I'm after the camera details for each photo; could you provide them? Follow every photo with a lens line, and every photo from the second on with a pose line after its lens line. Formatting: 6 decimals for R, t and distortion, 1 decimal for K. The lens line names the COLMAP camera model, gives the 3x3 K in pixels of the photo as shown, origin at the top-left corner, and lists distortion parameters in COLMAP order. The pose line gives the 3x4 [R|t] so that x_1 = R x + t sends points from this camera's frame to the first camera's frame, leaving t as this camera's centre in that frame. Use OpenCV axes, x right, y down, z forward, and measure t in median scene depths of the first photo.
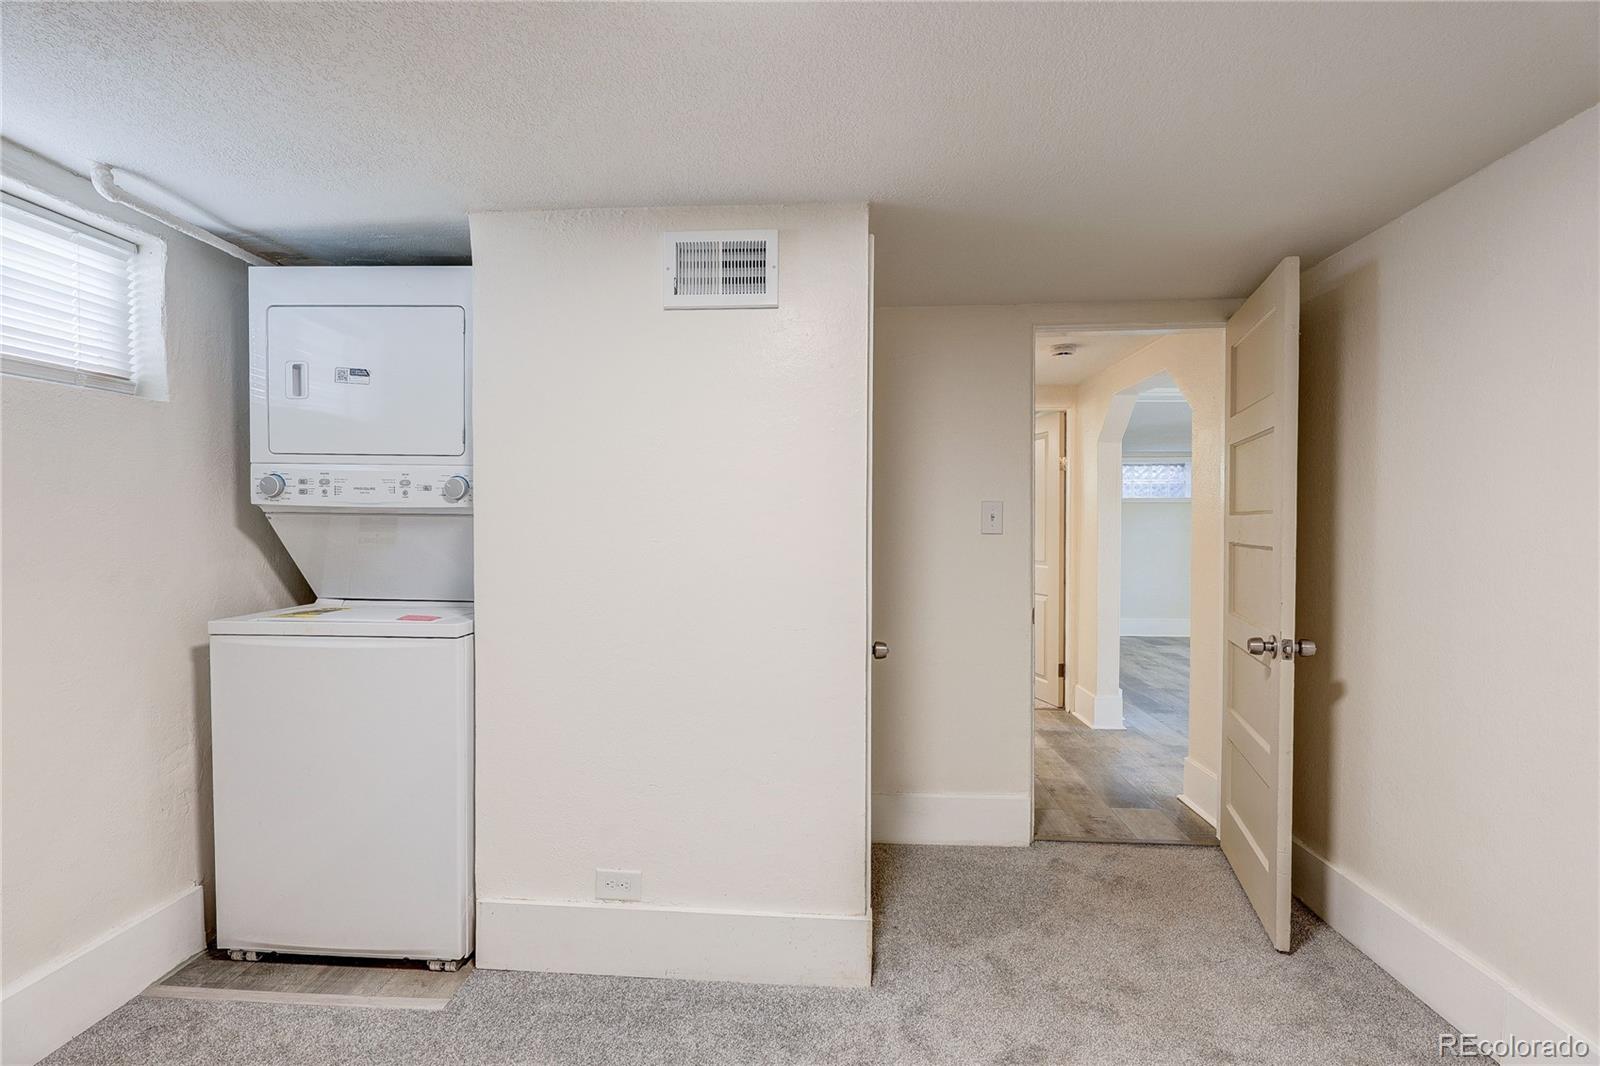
lens RADIAL K [[753.5, 0, 795.2], [0, 753.5, 543.9], [0, 0, 1]] dist [-0.003067, 0.000953]
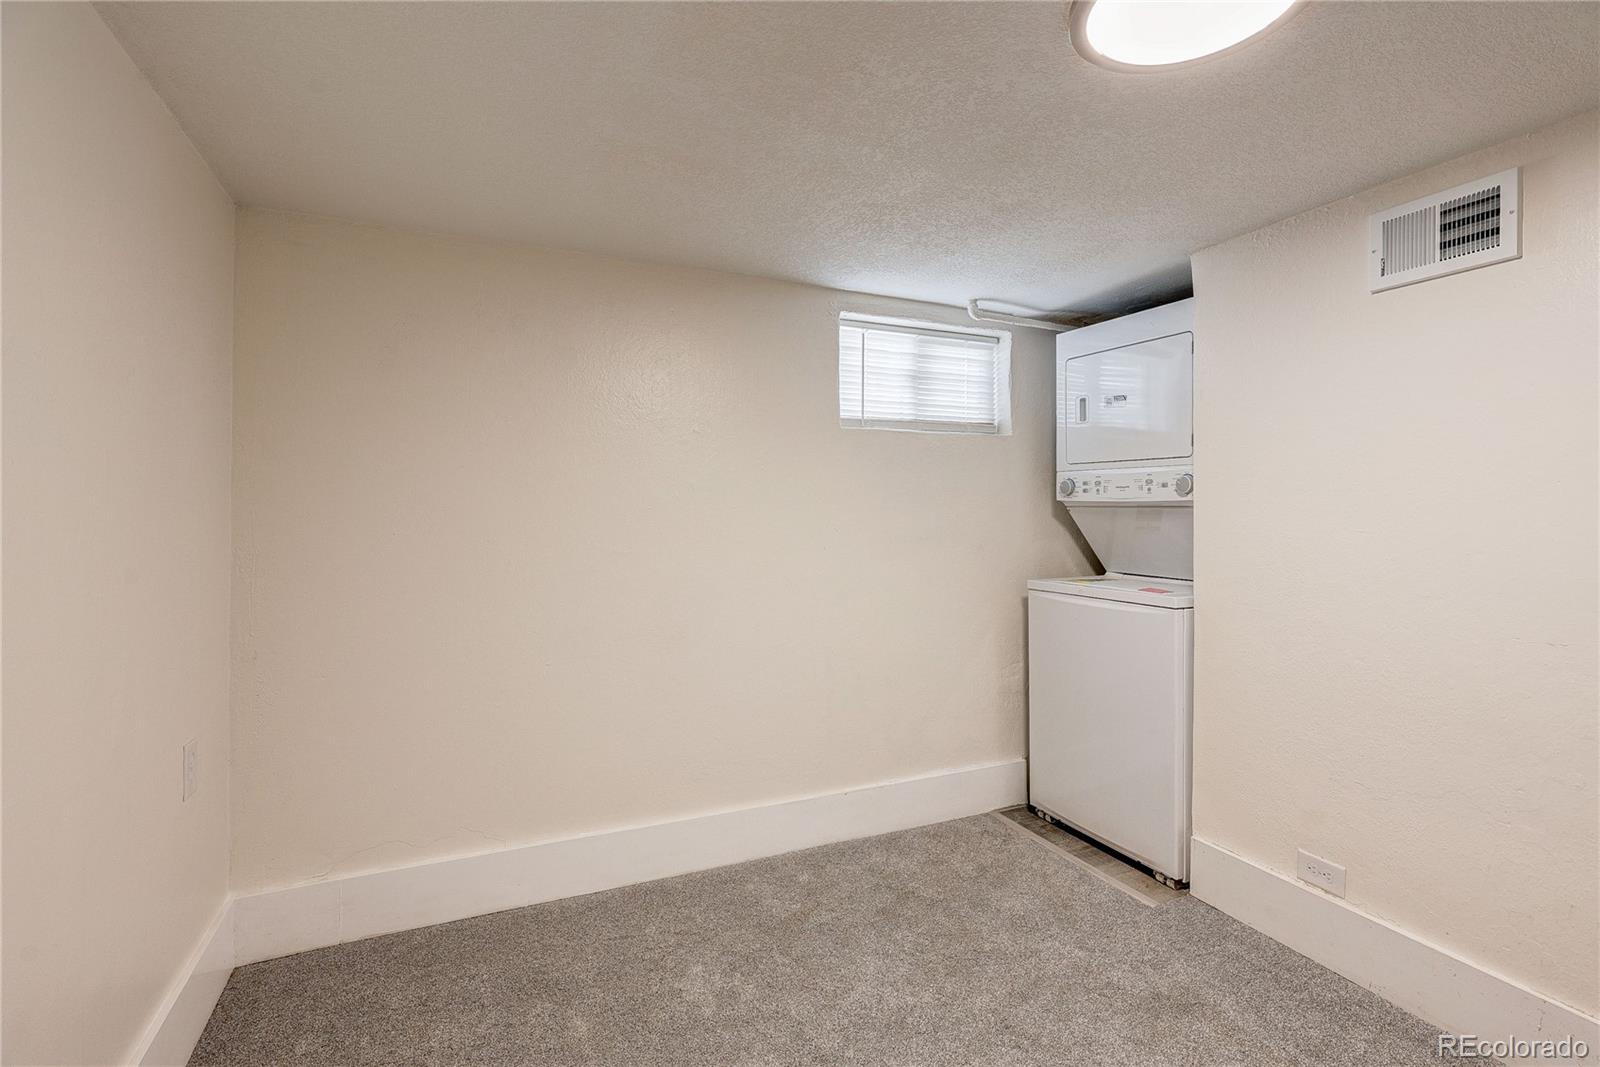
lens RADIAL K [[753.5, 0, 800.6], [0, 753.5, 523.9], [0, 0, 1]] dist [-0.003067, 0.000953]
pose [[0.463590, 0.009673, -0.885997, 0.330755], [-0.022137, 0.999755, -0.000668, 0.002734], [0.885773, 0.019923, 0.463691, -0.091268]]
